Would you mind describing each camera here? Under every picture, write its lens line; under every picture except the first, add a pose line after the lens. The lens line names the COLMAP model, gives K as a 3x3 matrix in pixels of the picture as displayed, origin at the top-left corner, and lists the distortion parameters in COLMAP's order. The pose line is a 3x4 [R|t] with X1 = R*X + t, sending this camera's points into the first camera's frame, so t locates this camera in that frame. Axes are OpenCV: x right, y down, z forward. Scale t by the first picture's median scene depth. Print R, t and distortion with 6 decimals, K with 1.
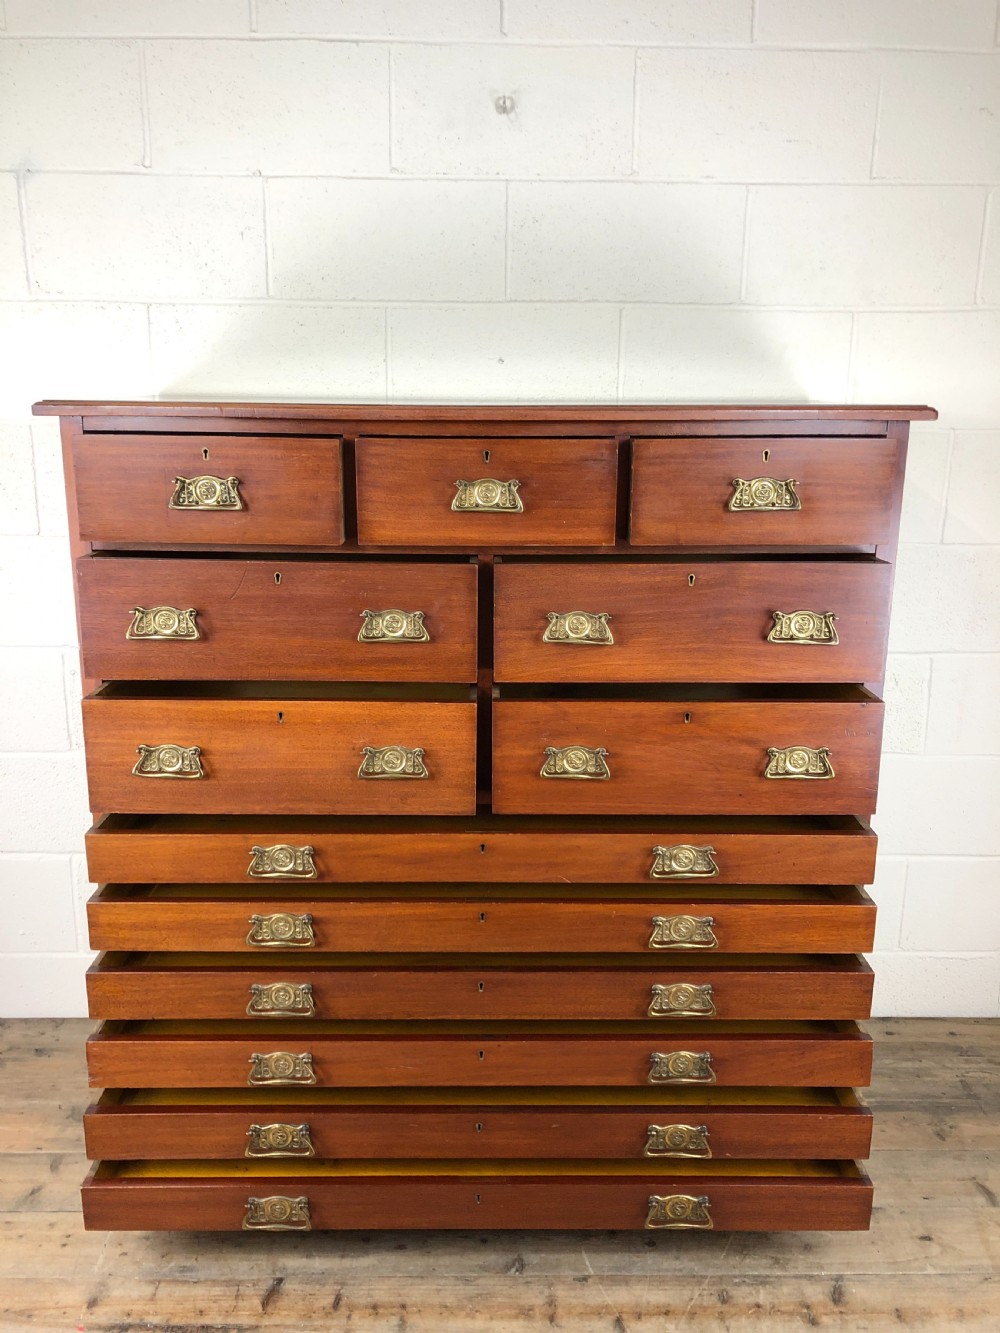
lens RADIAL K [[1094.5, 0, 489.7], [0, 1094.5, 642.0], [0, 0, 1]] dist [0.029352, -0.030578]
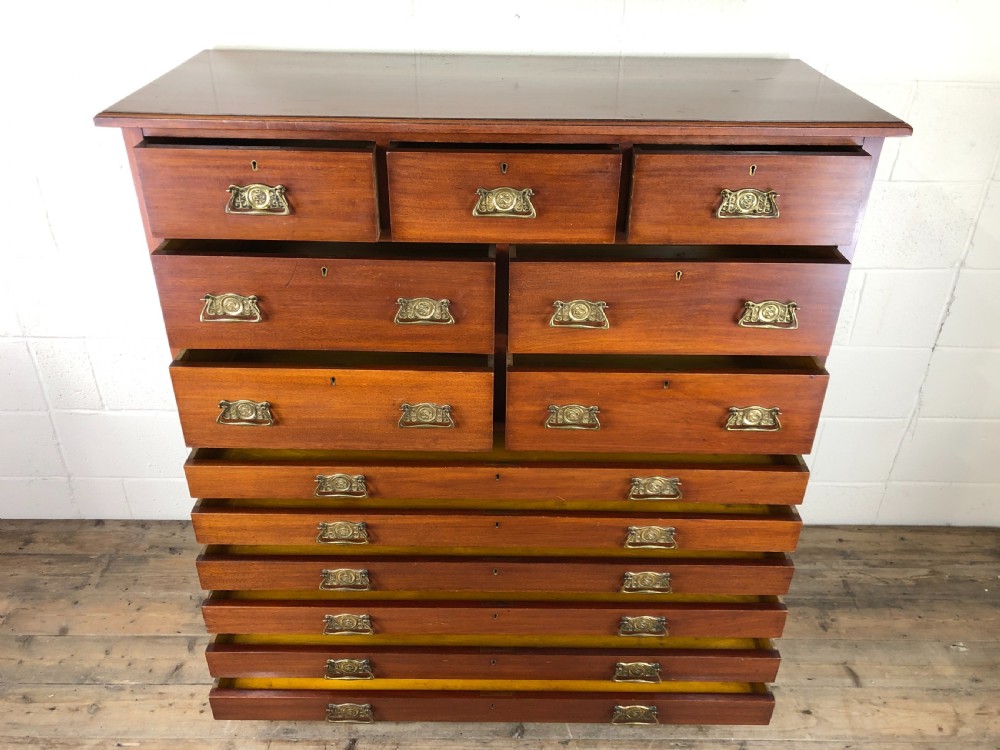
lens RADIAL K [[821.1, 0, 497.4], [0, 821.1, 375.2], [0, 0, 1]] dist [0.029352, -0.030578]
pose [[0.999947, 0.009819, -0.003109, -0.004790], [-0.008423, 0.953352, 0.301743, -0.211815], [0.005927, -0.301701, 0.953384, 0.126056]]
